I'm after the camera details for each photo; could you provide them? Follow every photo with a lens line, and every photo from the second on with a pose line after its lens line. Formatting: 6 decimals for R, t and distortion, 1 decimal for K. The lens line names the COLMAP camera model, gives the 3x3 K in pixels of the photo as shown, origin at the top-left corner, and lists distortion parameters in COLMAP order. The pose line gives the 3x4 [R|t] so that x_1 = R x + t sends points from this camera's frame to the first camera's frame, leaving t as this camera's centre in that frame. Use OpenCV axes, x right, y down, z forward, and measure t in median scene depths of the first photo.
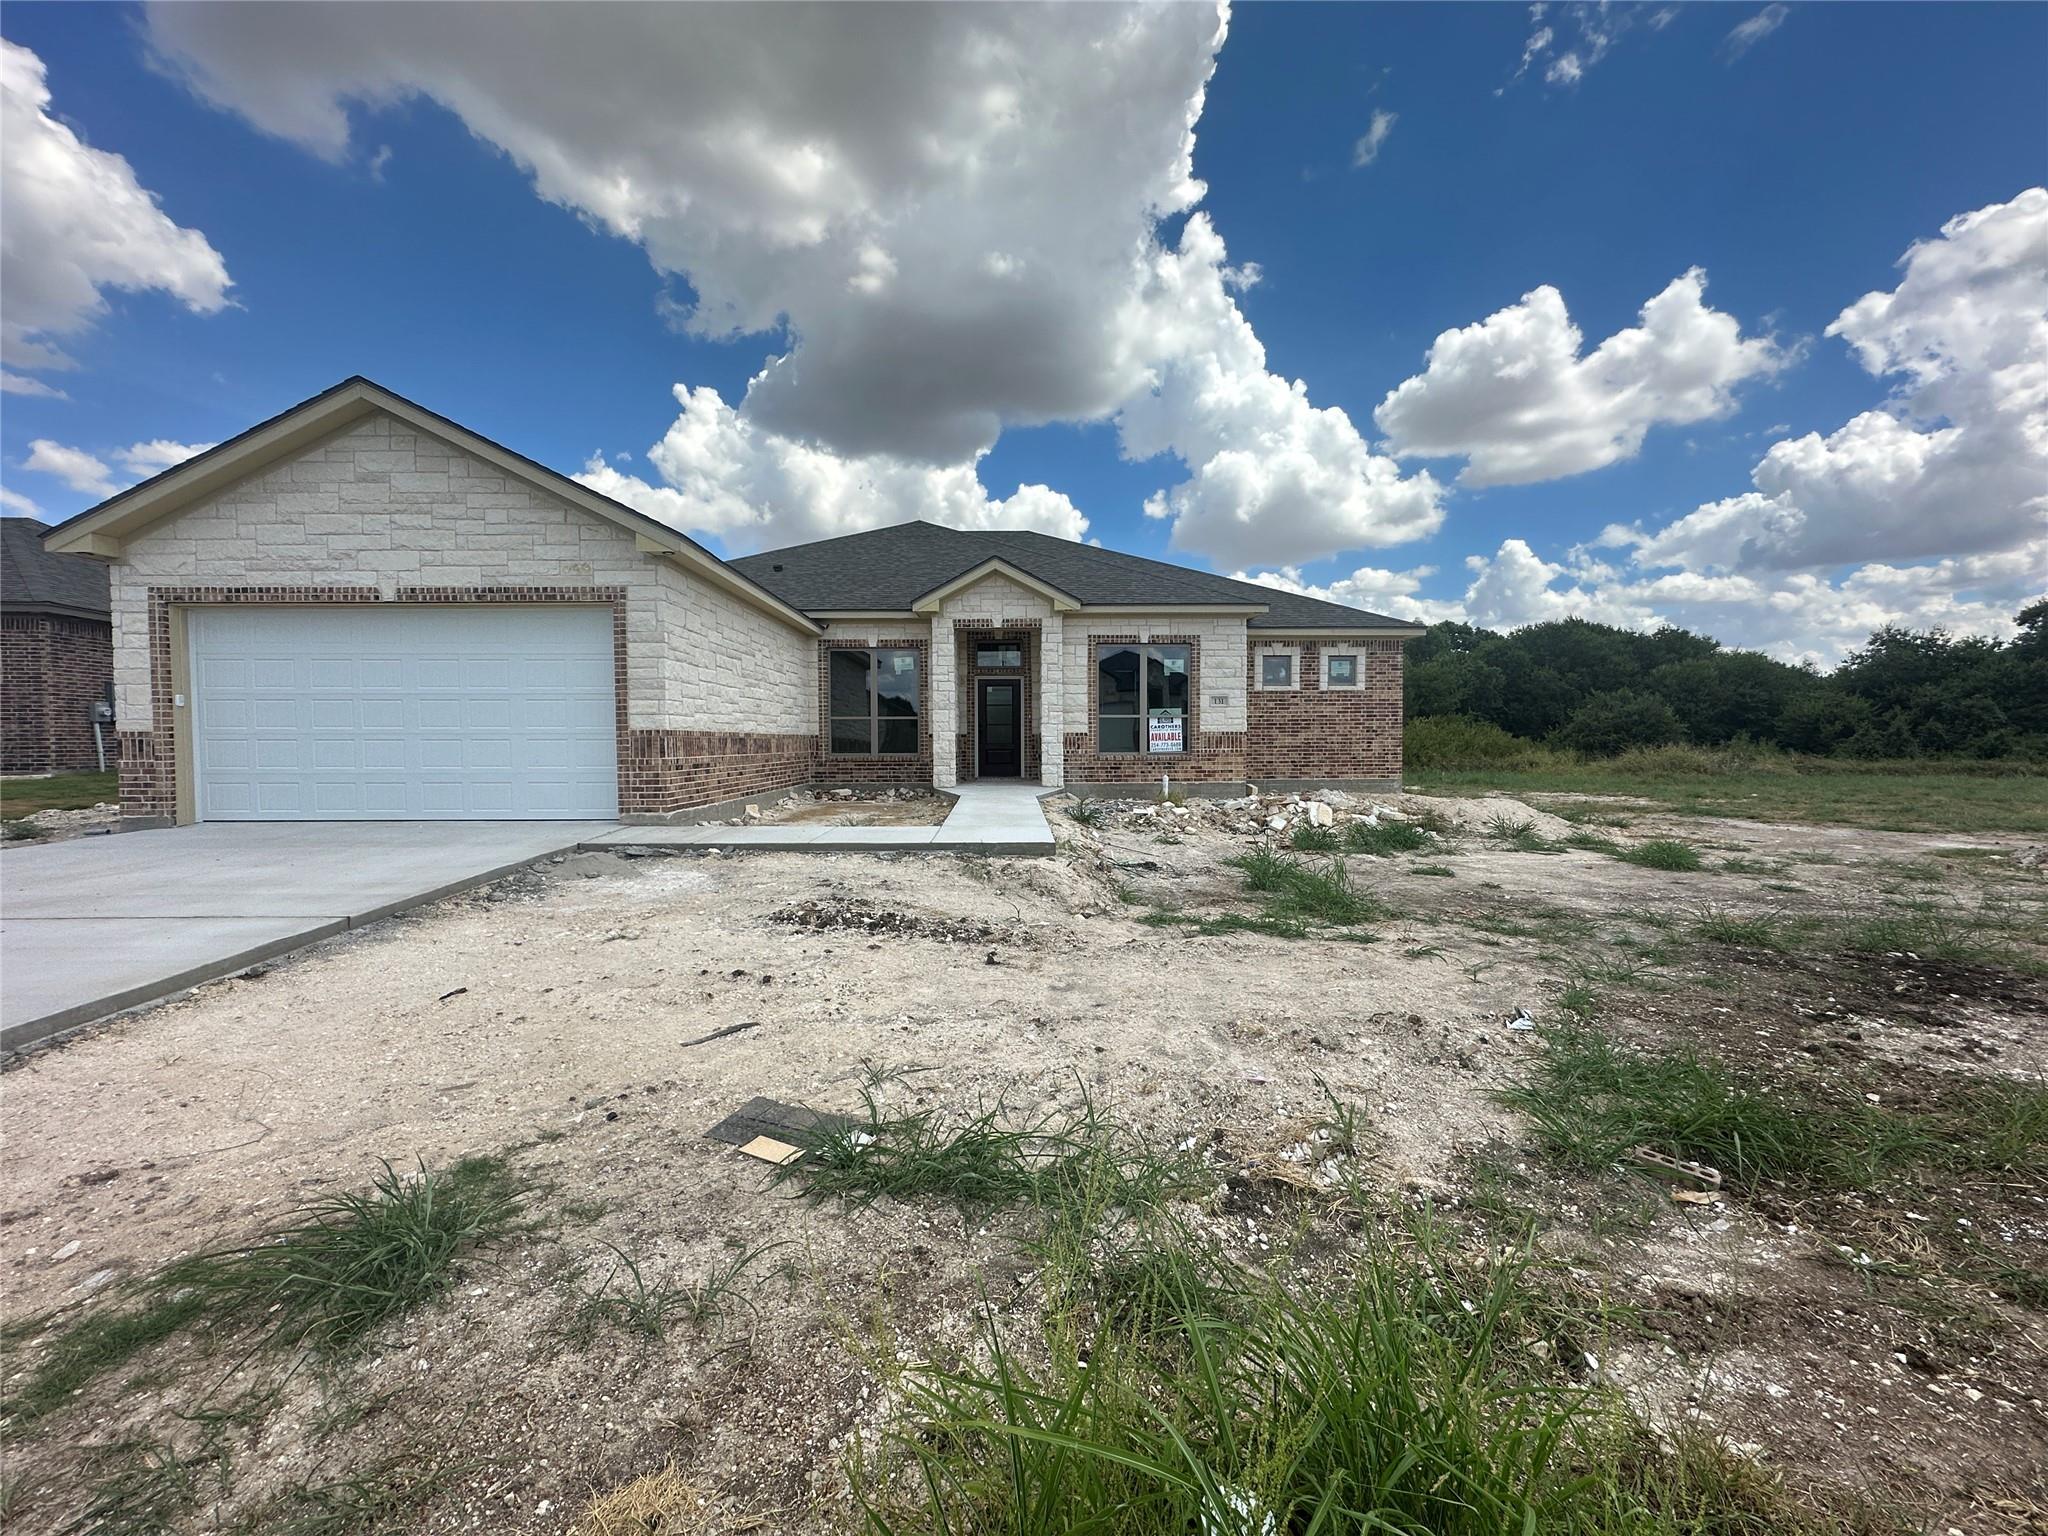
lens RADIAL K [[816.4, 0, 1019.8], [0, 816.4, 767.5], [0, 0, 1]] dist [-0.001964, 0.000788]
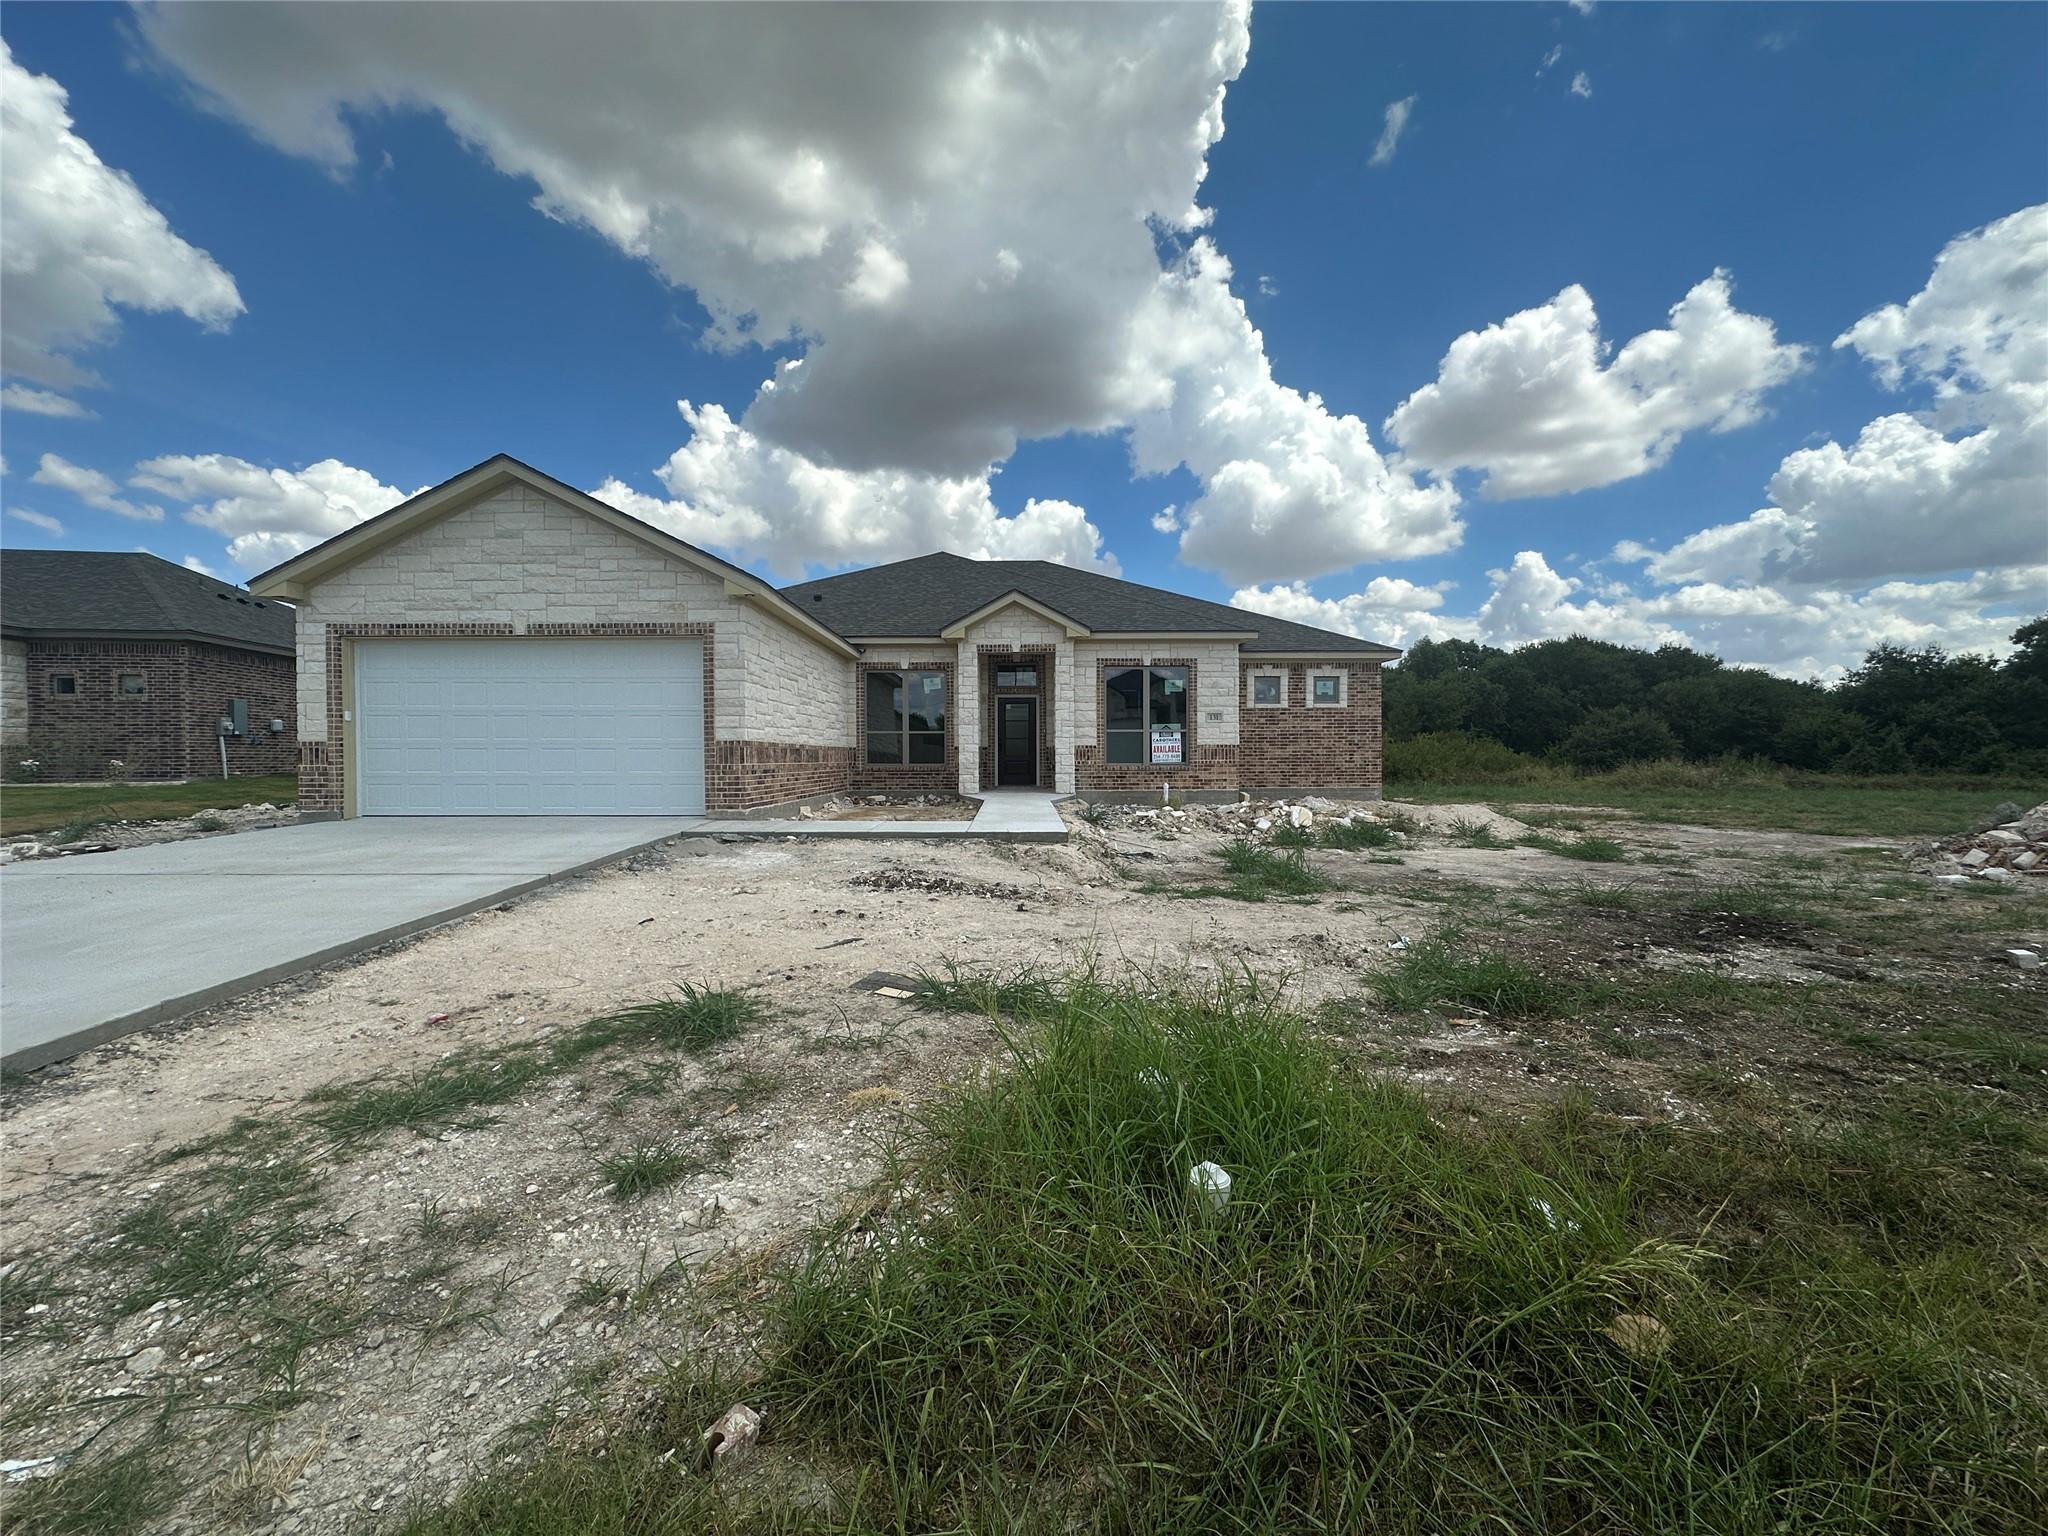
lens RADIAL K [[834.0, 0, 1024.0], [0, 834.0, 768.0], [0, 0, 1]] dist [-0.001670, -0.000207]
pose [[0.999971, 0.000735, -0.007515, -0.007369], [-0.000893, 0.999779, -0.021010, 0.012489], [0.007497, 0.021016, 0.999751, -0.142655]]
